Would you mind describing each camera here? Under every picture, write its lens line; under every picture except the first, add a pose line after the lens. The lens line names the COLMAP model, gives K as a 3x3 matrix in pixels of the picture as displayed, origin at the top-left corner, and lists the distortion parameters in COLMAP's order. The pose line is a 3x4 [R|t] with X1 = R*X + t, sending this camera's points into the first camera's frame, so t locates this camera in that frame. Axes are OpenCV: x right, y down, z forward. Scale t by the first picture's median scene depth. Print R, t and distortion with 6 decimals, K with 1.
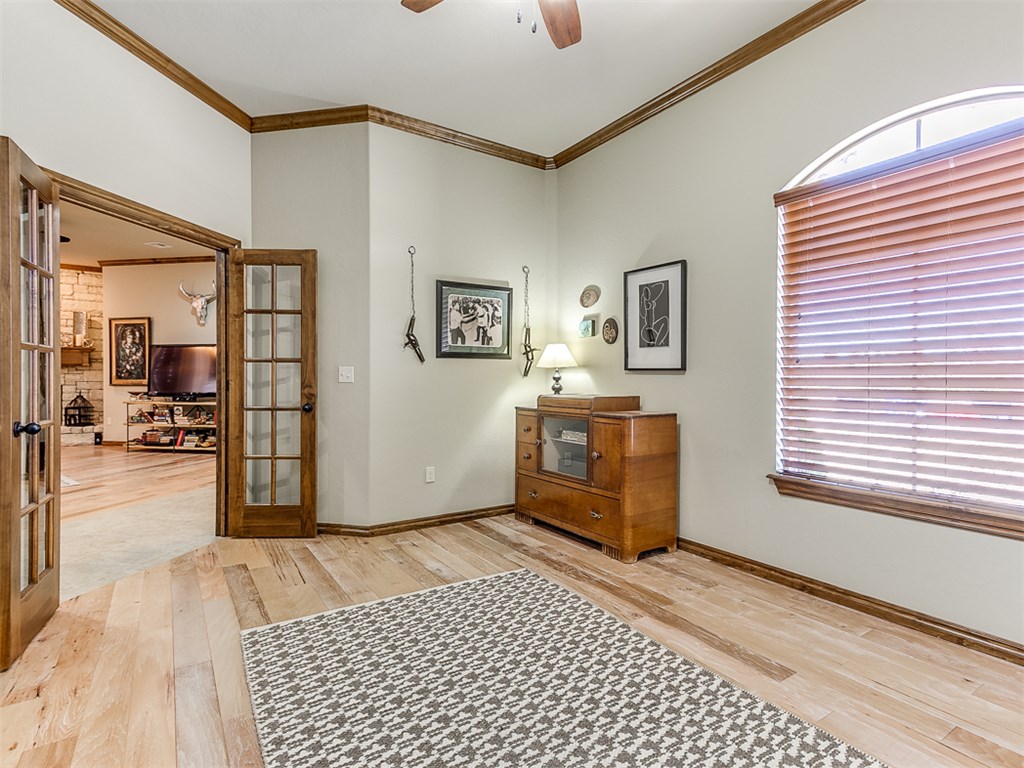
lens RADIAL K [[533.2, 0, 508.2], [0, 533.2, 385.3], [0, 0, 1]] dist [0.021677, 0.000392]
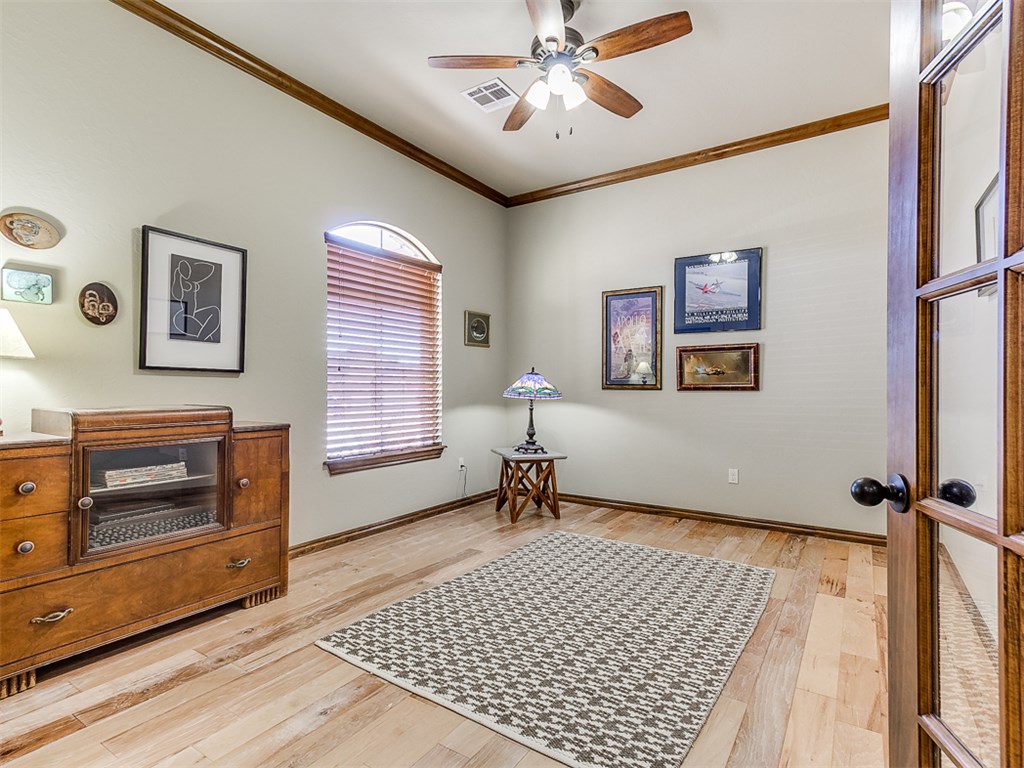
lens RADIAL K [[533.2, 0, 508.2], [0, 533.2, 385.3], [0, 0, 1]] dist [0.021677, 0.000392]
pose [[-0.406550, -0.001942, 0.913626, -0.678409], [0.007475, 0.999957, 0.005452, -0.008391], [-0.913598, 0.009046, -0.406518, 0.963339]]
